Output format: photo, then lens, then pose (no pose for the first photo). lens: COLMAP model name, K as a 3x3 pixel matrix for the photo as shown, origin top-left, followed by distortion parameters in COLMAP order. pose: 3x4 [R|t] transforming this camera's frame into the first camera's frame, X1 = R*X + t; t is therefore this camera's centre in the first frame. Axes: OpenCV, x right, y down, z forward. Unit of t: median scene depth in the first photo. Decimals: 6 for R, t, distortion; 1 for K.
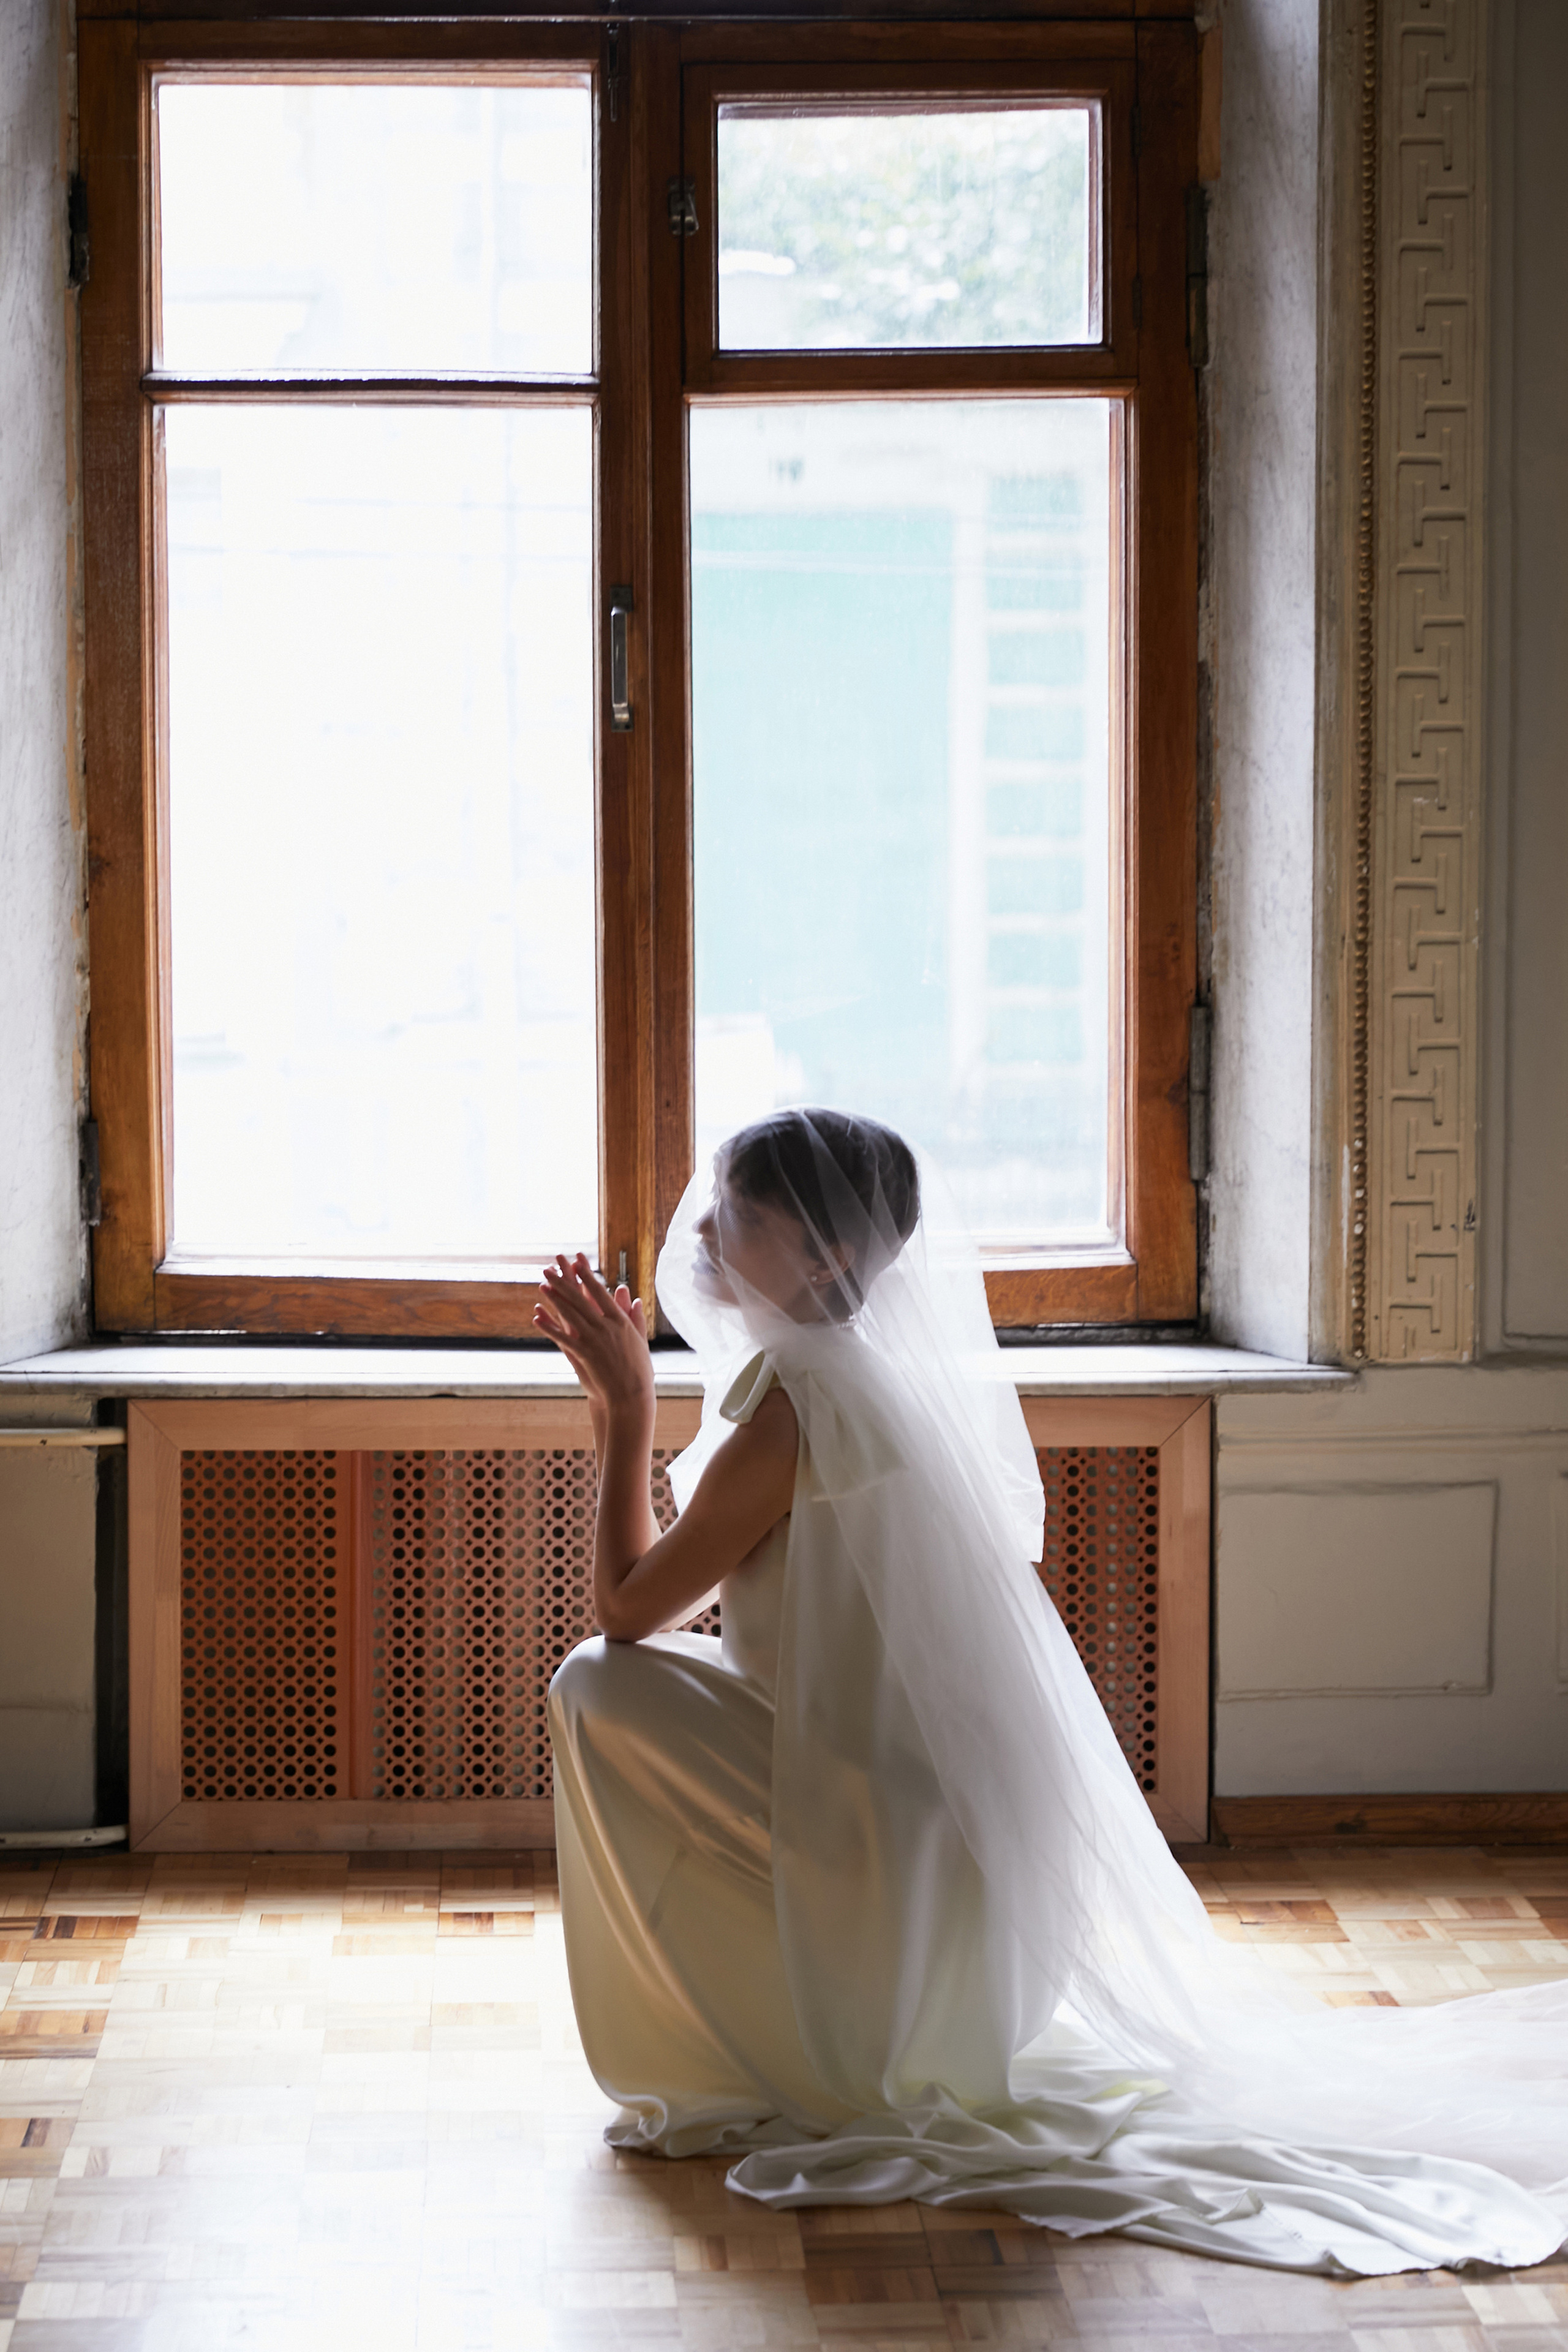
lens RADIAL K [[4362.2, 0, 784.0], [0, 4362.2, 1176.0], [0, 0, 1]] dist [-0.033811, -0.191078]
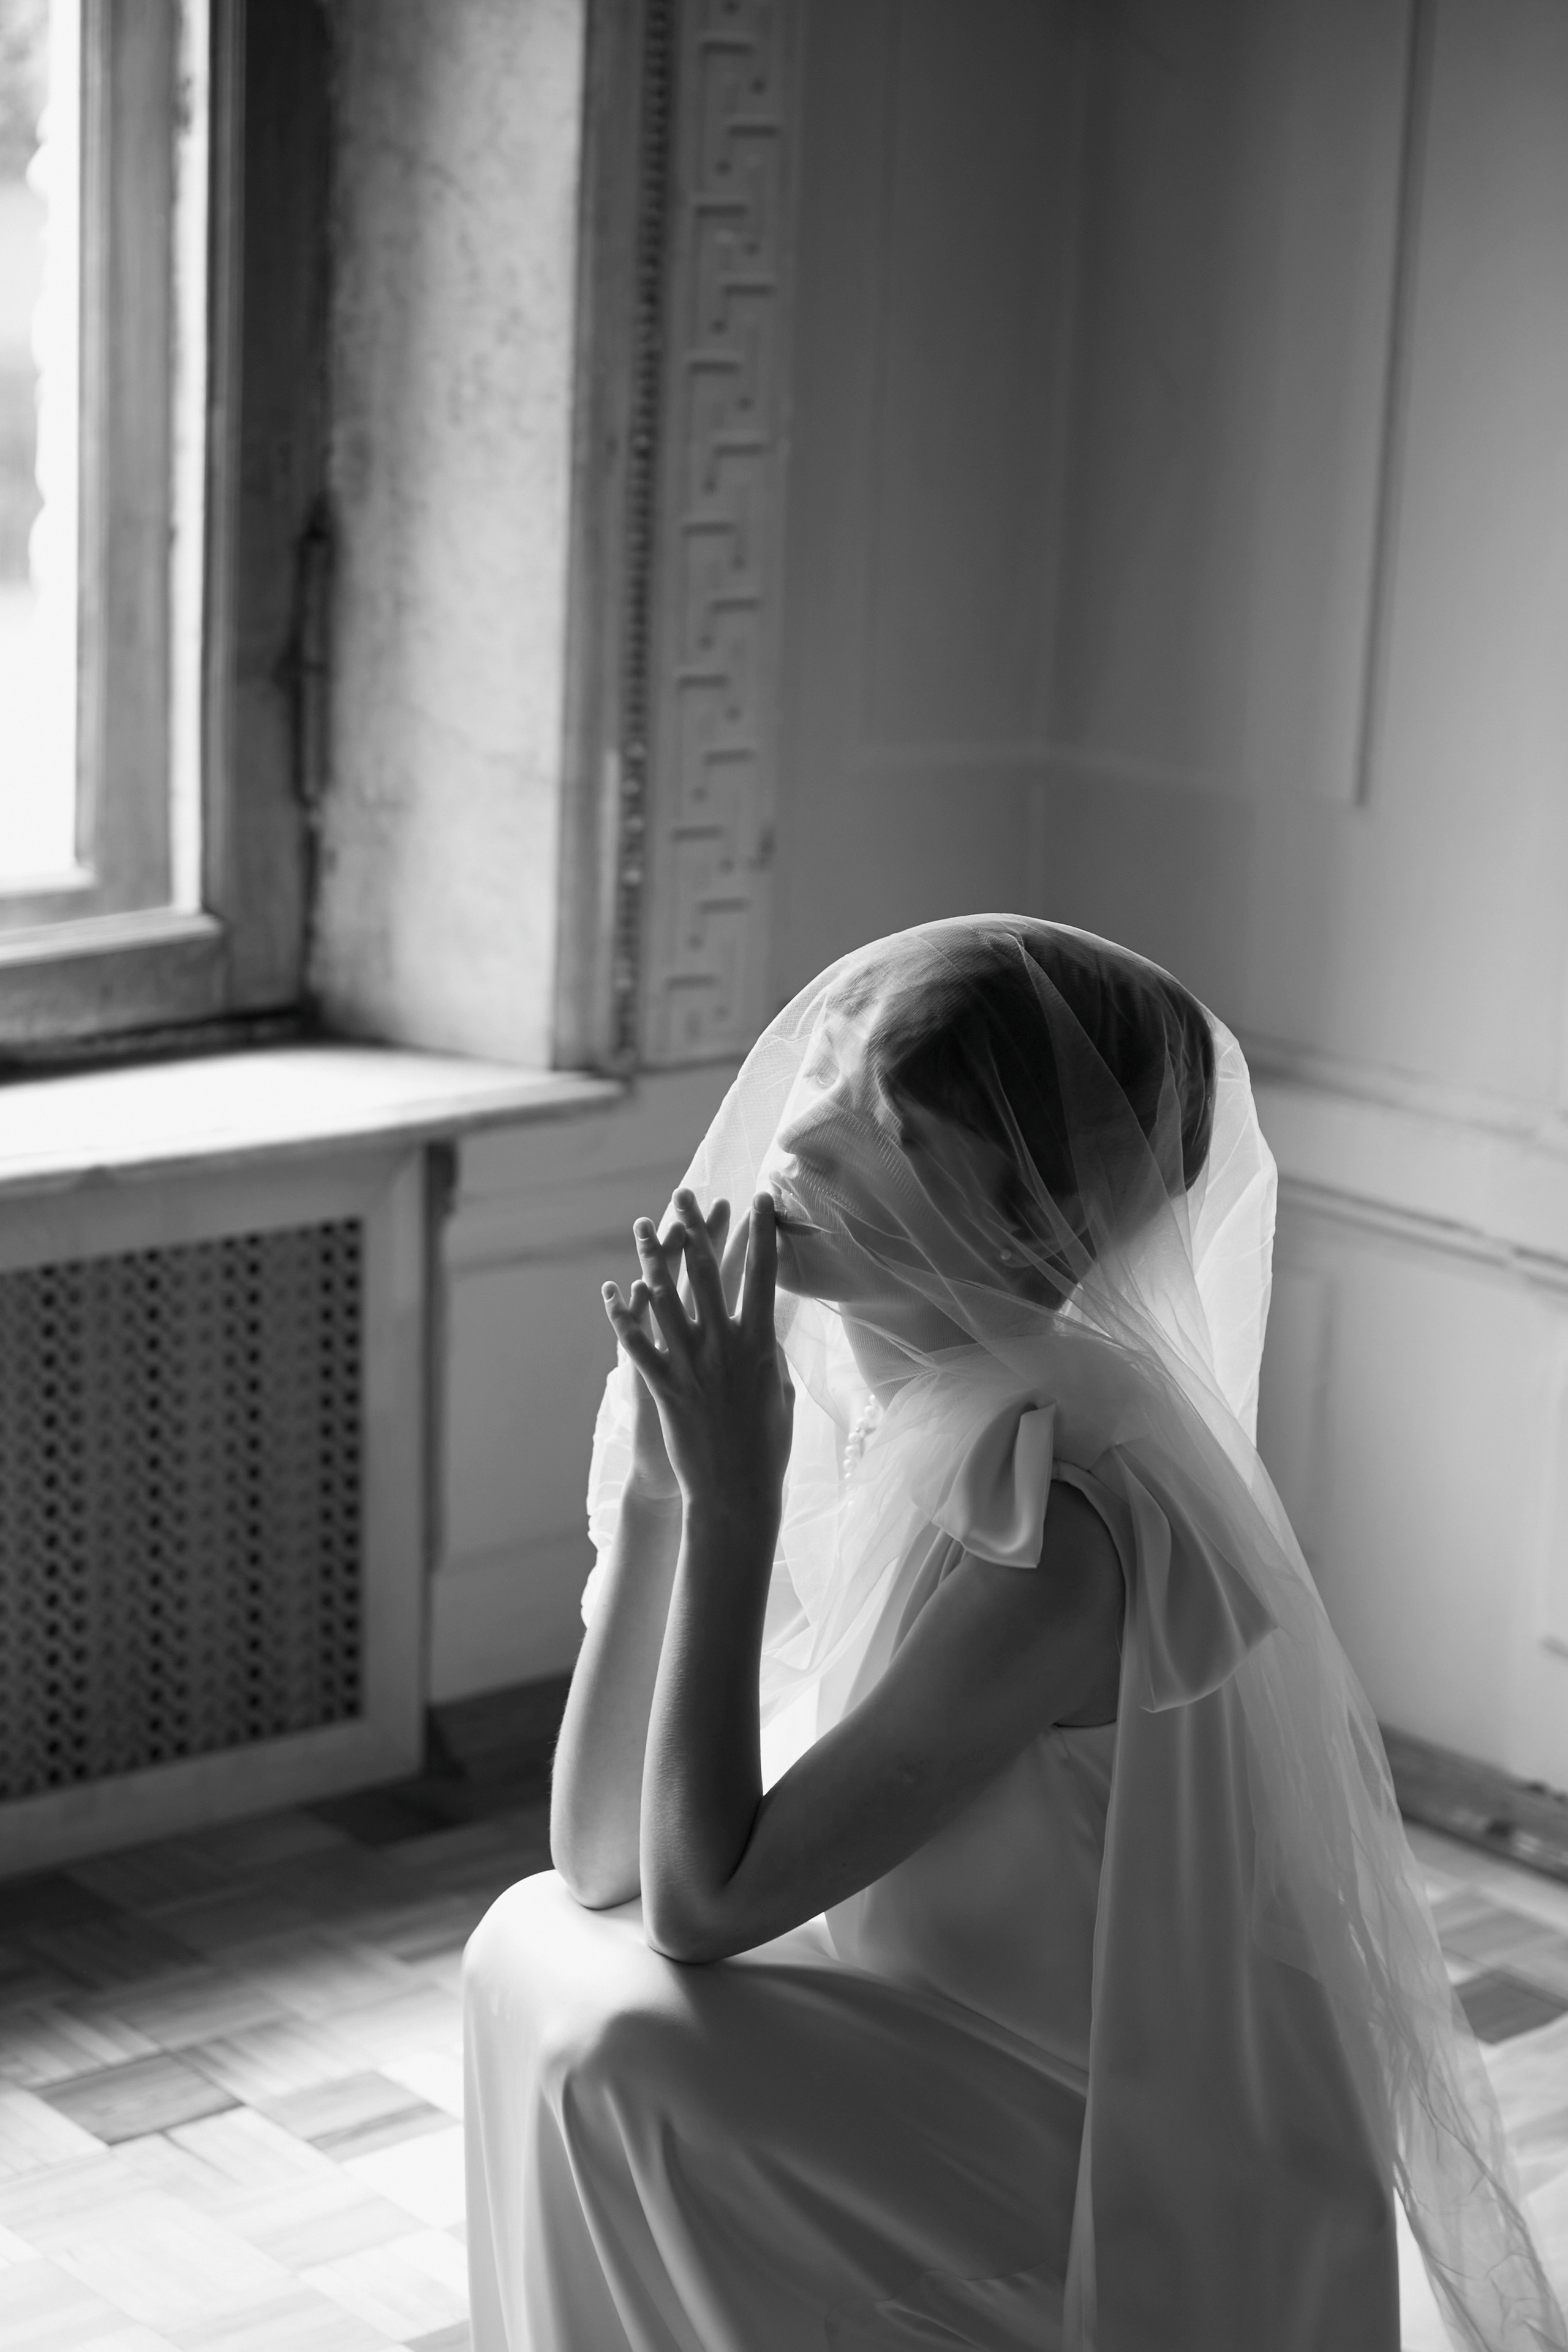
lens RADIAL K [[4362.2, 0, 784.0], [0, 4362.2, 1176.0], [0, 0, 1]] dist [-0.033811, -0.191078]
pose [[0.841482, -0.101740, 0.530619, -0.213549], [0.017653, 0.986763, 0.161206, -0.050595], [-0.539996, -0.126285, 0.832139, 0.413481]]
